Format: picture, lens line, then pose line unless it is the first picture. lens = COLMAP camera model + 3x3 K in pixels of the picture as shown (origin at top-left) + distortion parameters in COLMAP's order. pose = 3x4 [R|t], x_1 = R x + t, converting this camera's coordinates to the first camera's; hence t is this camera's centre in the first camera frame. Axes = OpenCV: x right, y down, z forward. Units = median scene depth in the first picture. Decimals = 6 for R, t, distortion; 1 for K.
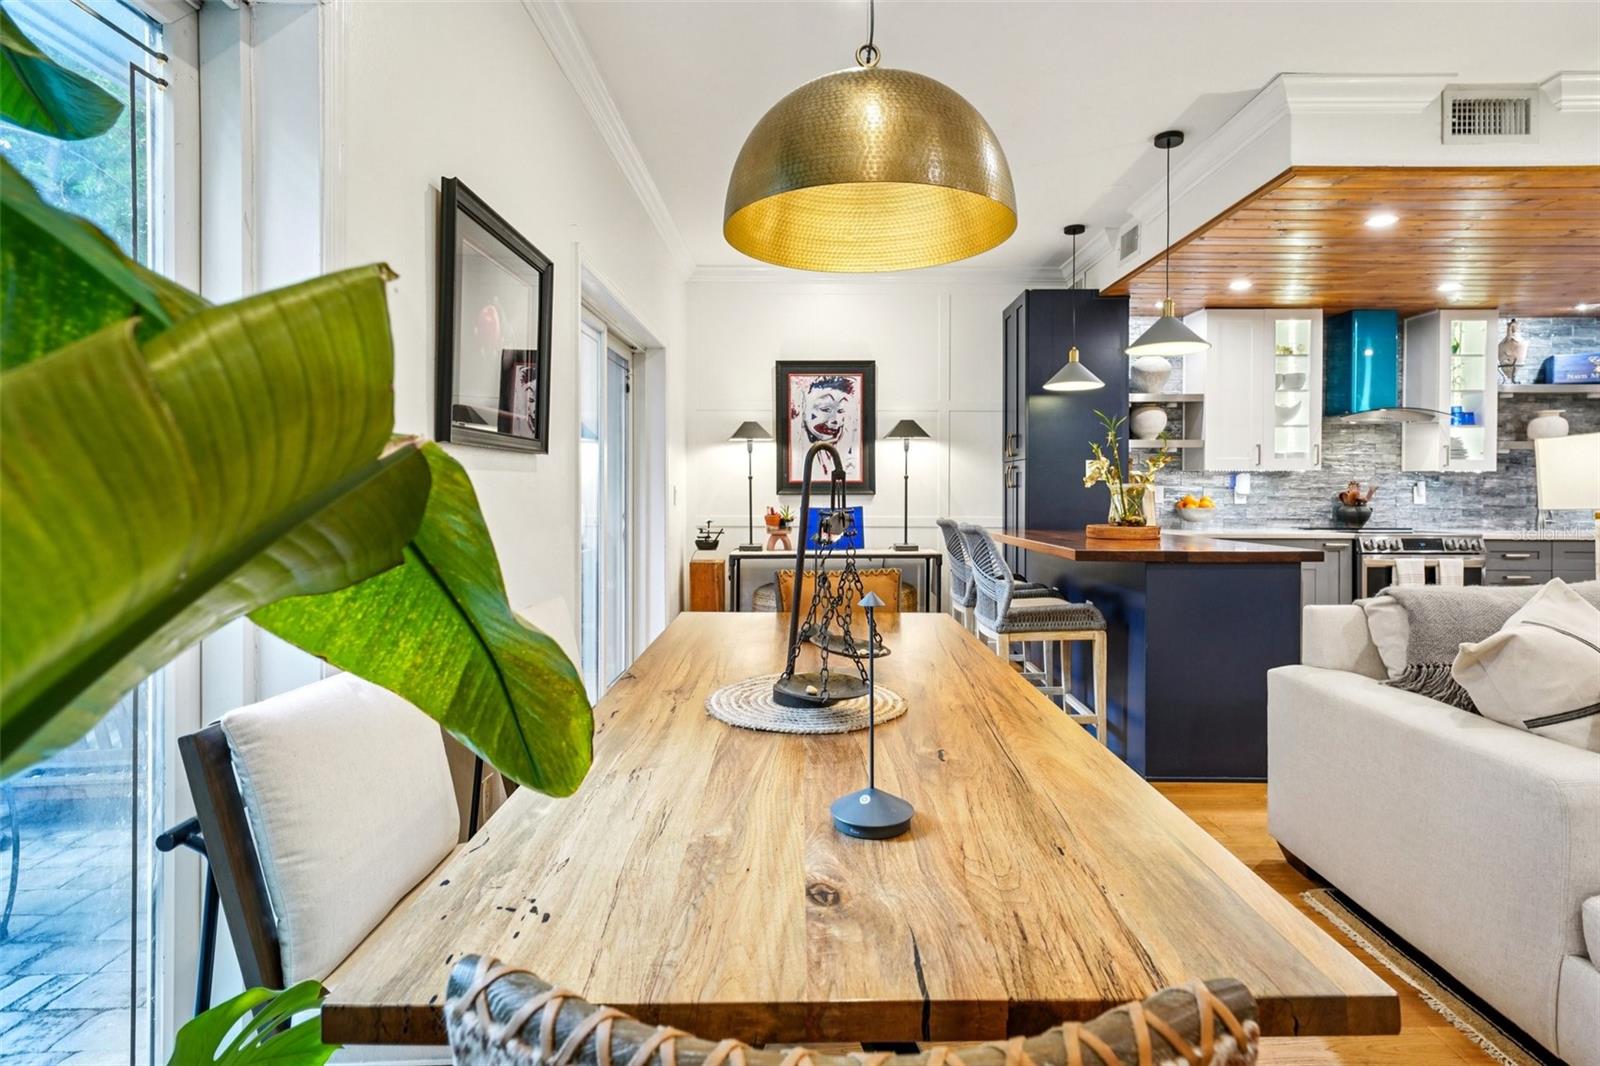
lens RADIAL K [[798.9, 0, 813.8], [0, 798.9, 497.3], [0, 0, 1]] dist [0.001560, 0.004393]
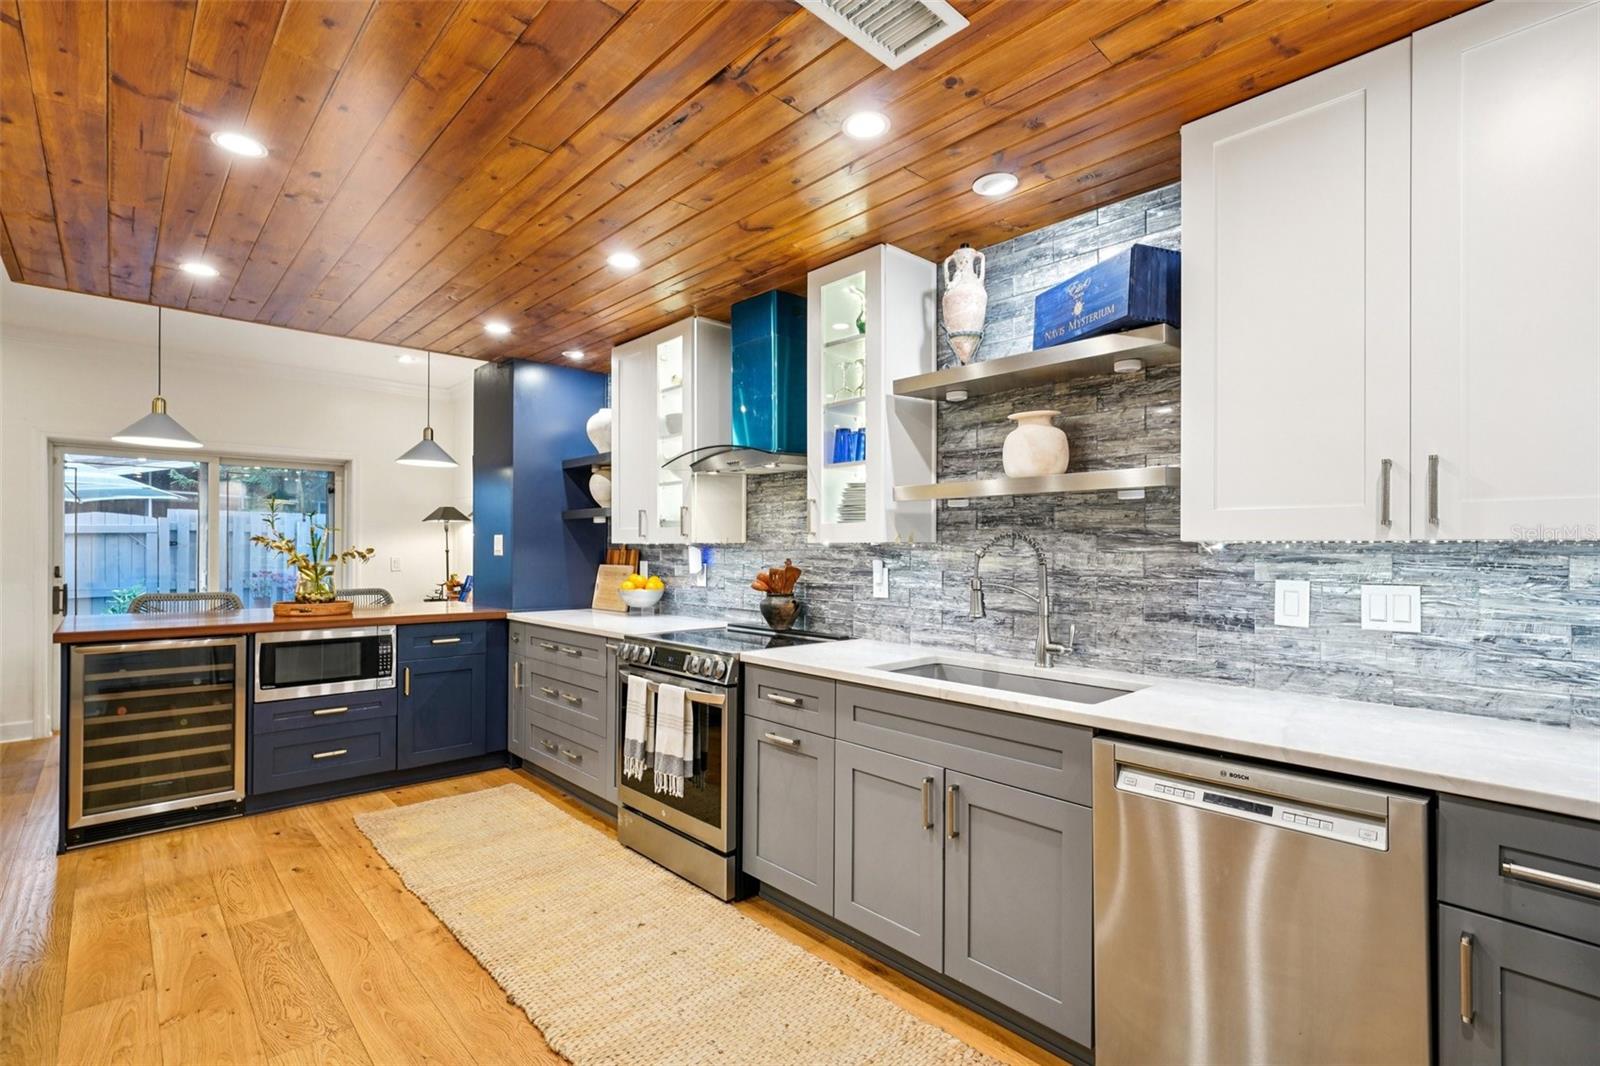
lens RADIAL K [[739.4, 0, 794.9], [0, 739.4, 542.8], [0, 0, 1]] dist [0.000645, 0.002689]
pose [[0.684072, -0.005652, -0.729393, 1.146247], [-0.007304, 0.999867, -0.014598, -0.024381], [0.729378, 0.015314, 0.683939, 0.601457]]
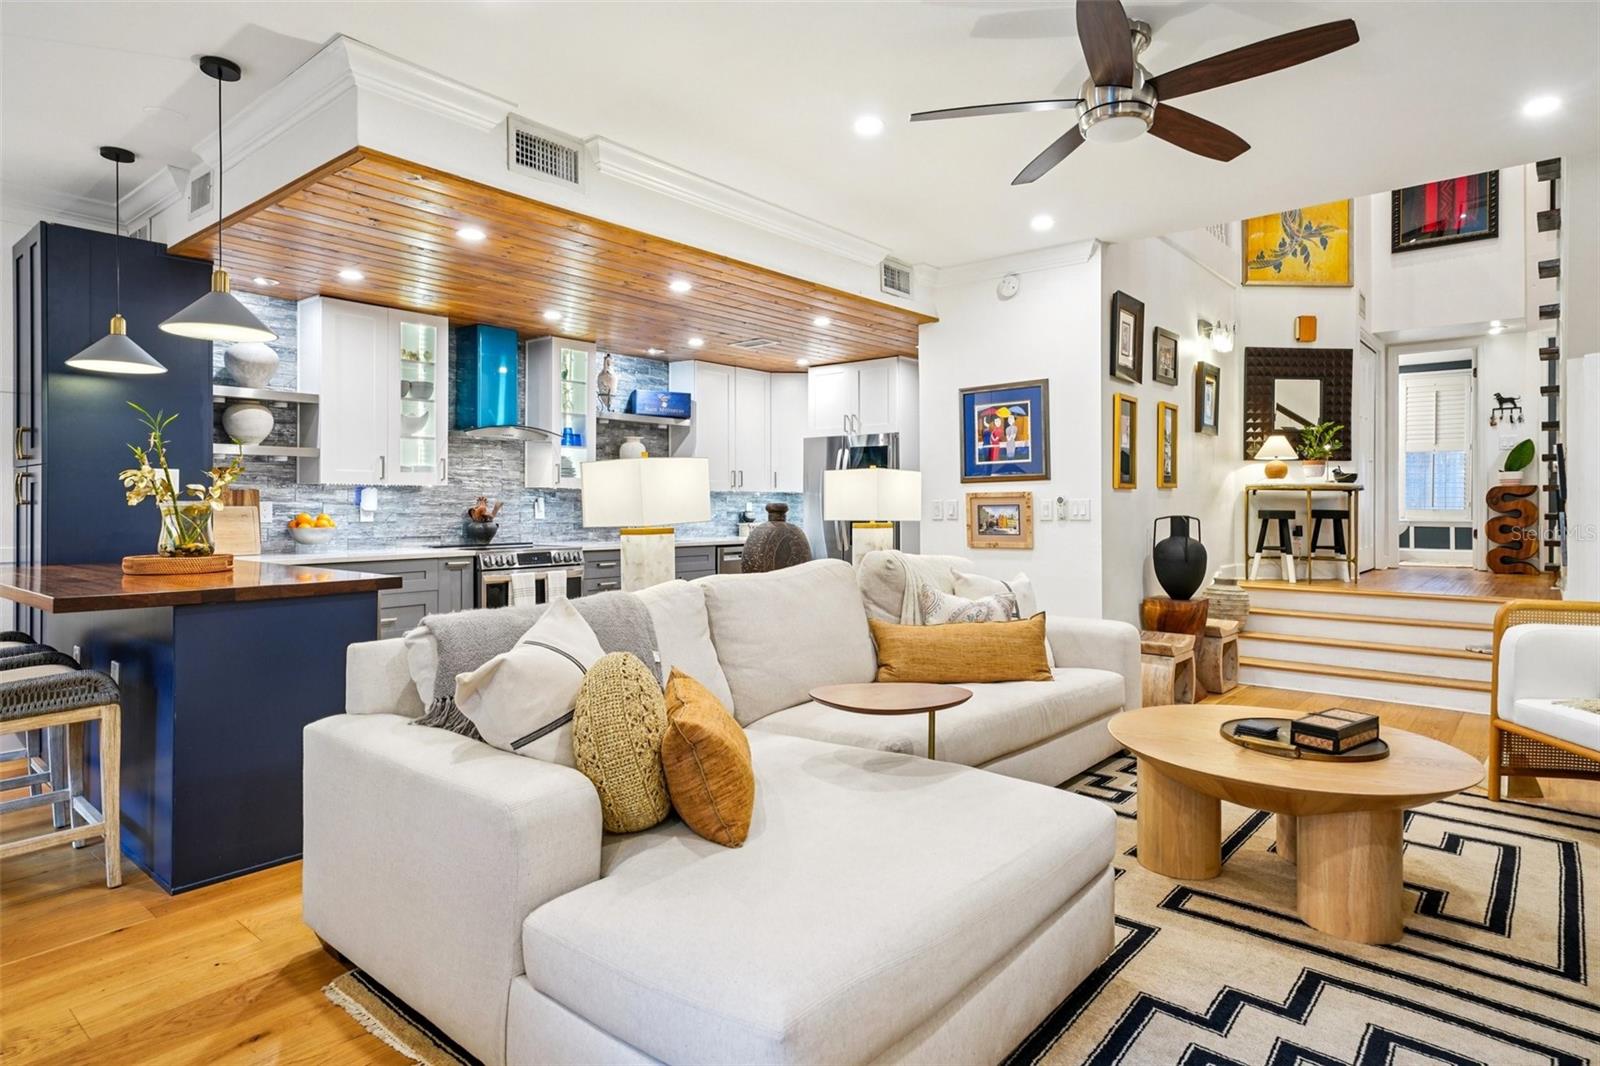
lens RADIAL K [[884.6, 0, 787.5], [0, 884.6, 502.6], [0, 0, 1]] dist [0.016406, -0.003048]
pose [[0.647446, -0.001150, 0.762110, 0.085608], [0.006869, 0.999967, -0.004326, -0.006023], [-0.762080, 0.008036, 0.647433, 0.001915]]
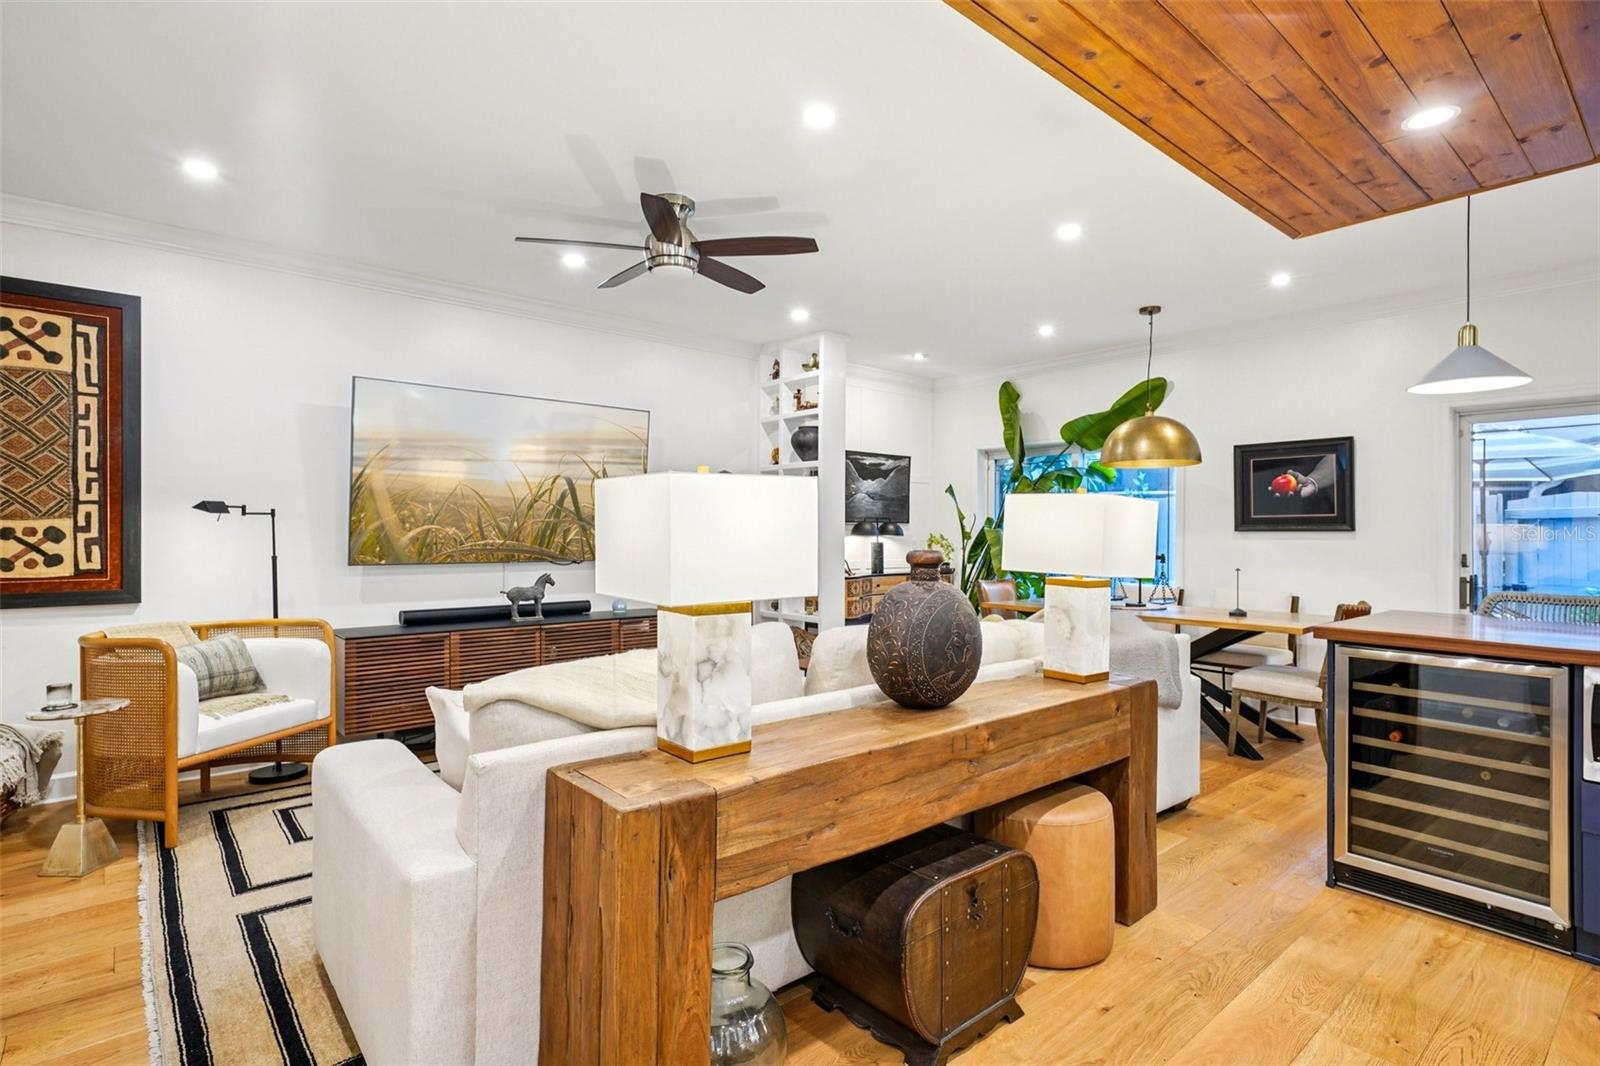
lens RADIAL K [[798.9, 0, 793.4], [0, 798.9, 528.8], [0, 0, 1]] dist [0.001560, 0.004393]
pose [[-0.757474, -0.010483, -0.652781, 0.957098], [-0.013171, 0.999913, -0.000775, -0.018829], [0.652732, 0.008010, -0.757546, 0.747873]]
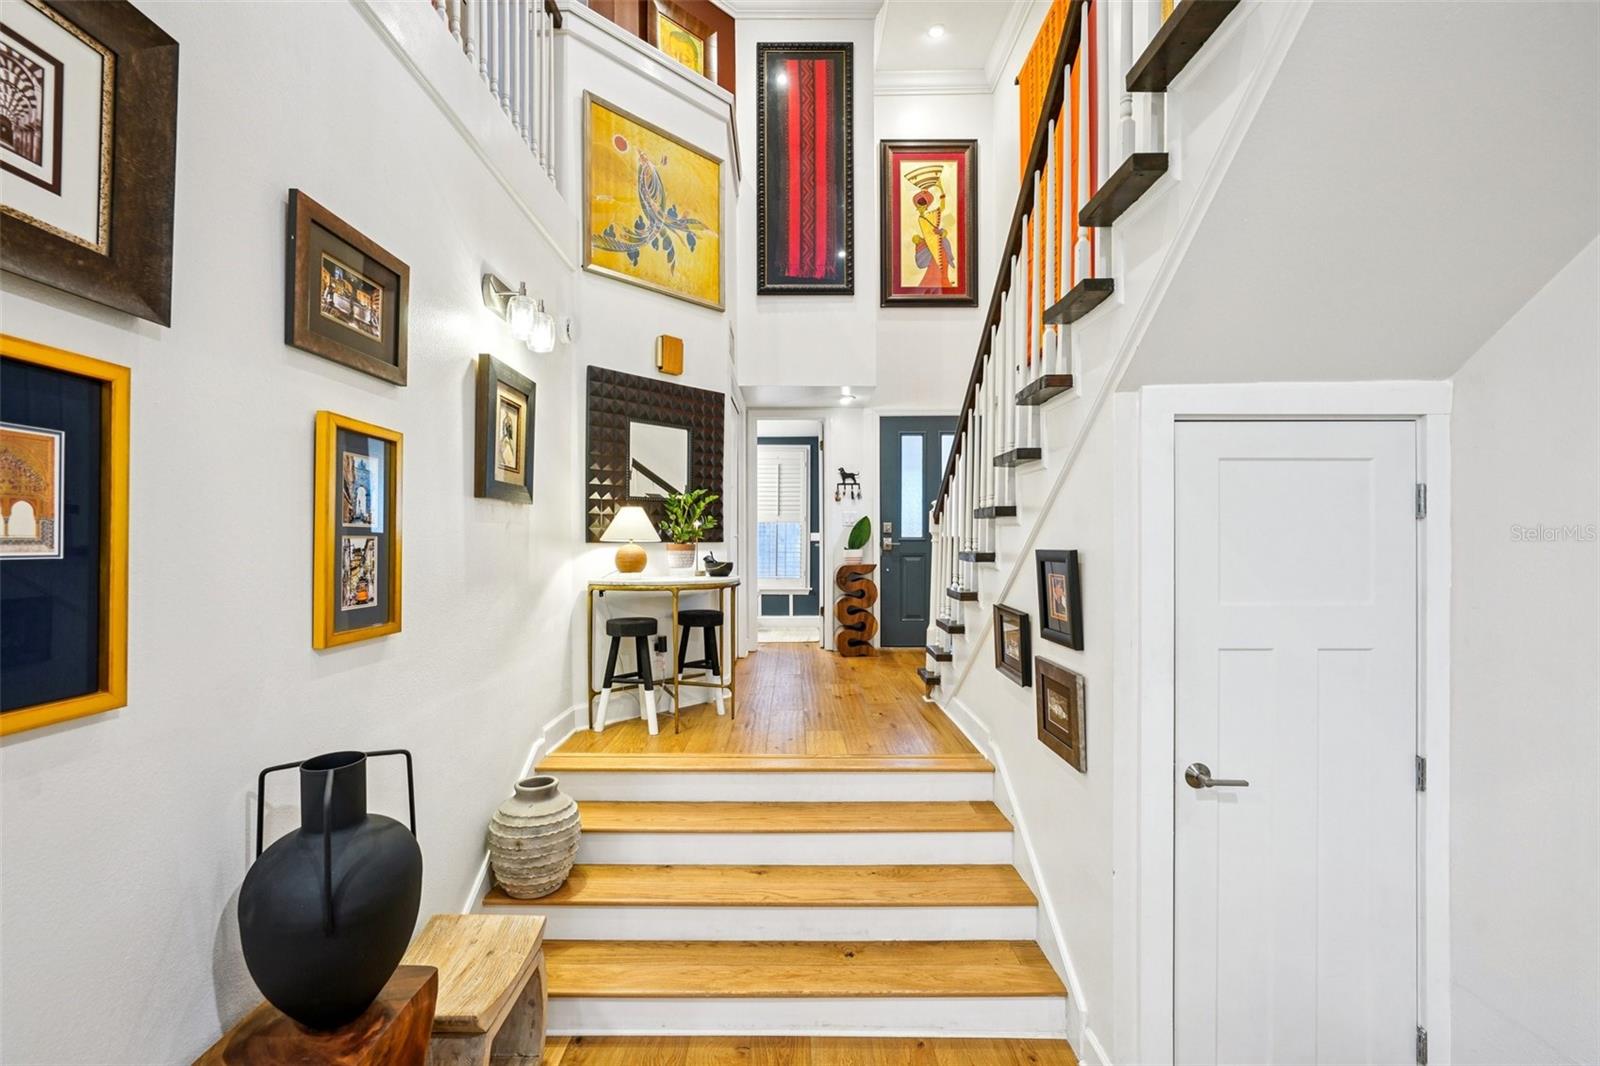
lens RADIAL K [[664.1, 0, 792.2], [0, 664.1, 543.2], [0, 0, 1]] dist [-0.010973, 0.000305]
pose [[-0.005545, -0.005451, 0.999970, 0.902108], [0.010127, 0.999934, 0.005507, -0.070901], [-0.999933, 0.010157, -0.005489, 0.147775]]
